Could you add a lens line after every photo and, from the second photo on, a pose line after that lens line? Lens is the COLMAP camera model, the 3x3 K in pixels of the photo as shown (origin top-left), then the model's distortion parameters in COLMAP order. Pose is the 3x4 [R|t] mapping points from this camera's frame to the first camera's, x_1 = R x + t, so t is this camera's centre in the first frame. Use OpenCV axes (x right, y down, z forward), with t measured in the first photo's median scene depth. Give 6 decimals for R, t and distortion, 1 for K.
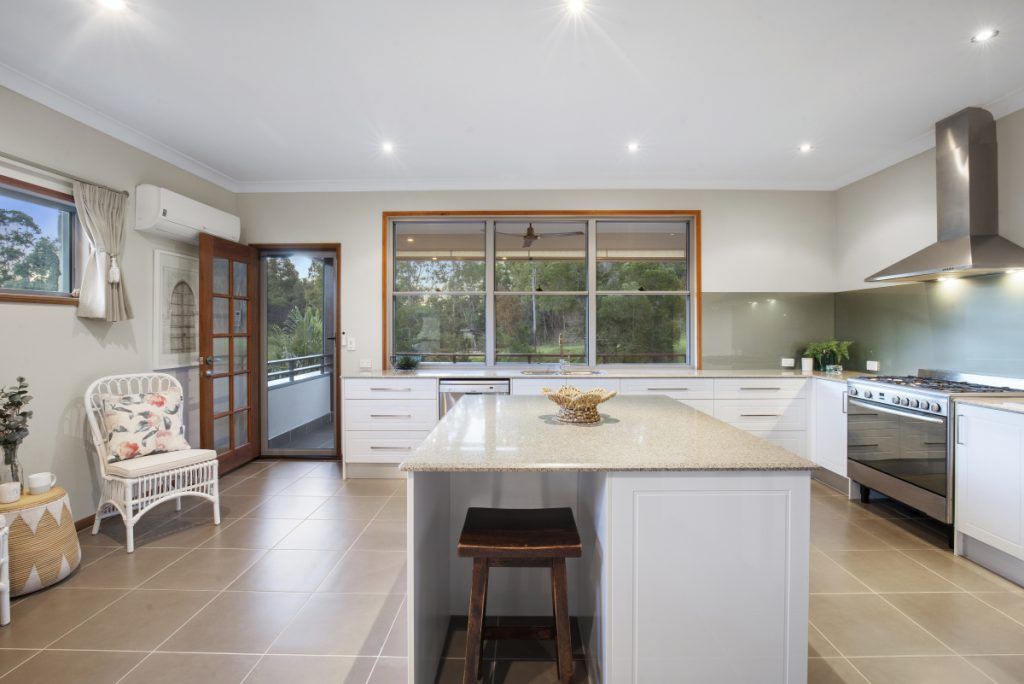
lens RADIAL K [[487.9, 0, 512.0], [0, 487.9, 342.0], [0, 0, 1]] dist [-0.021587, 0.000275]
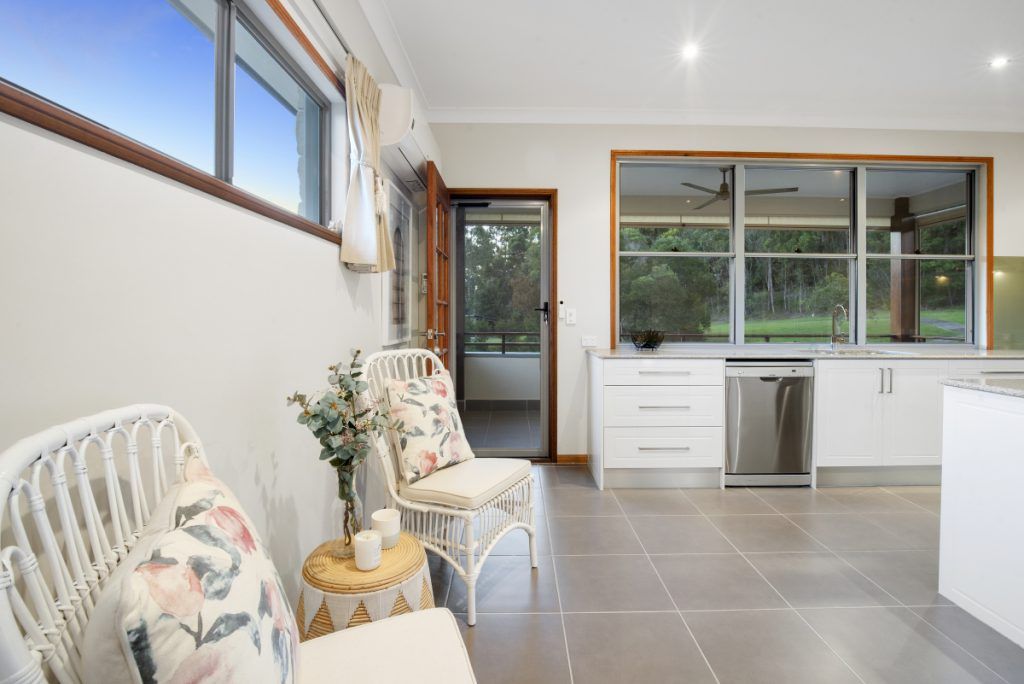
lens RADIAL K [[494.2, 0, 511.9], [0, 494.2, 328.8], [0, 0, 1]] dist [-0.000194, -0.000100]
pose [[0.998439, 0.004838, 0.055641, -0.539265], [-0.004772, 0.999988, -0.001320, 0.029594], [-0.055647, 0.001053, 0.998450, 0.232908]]
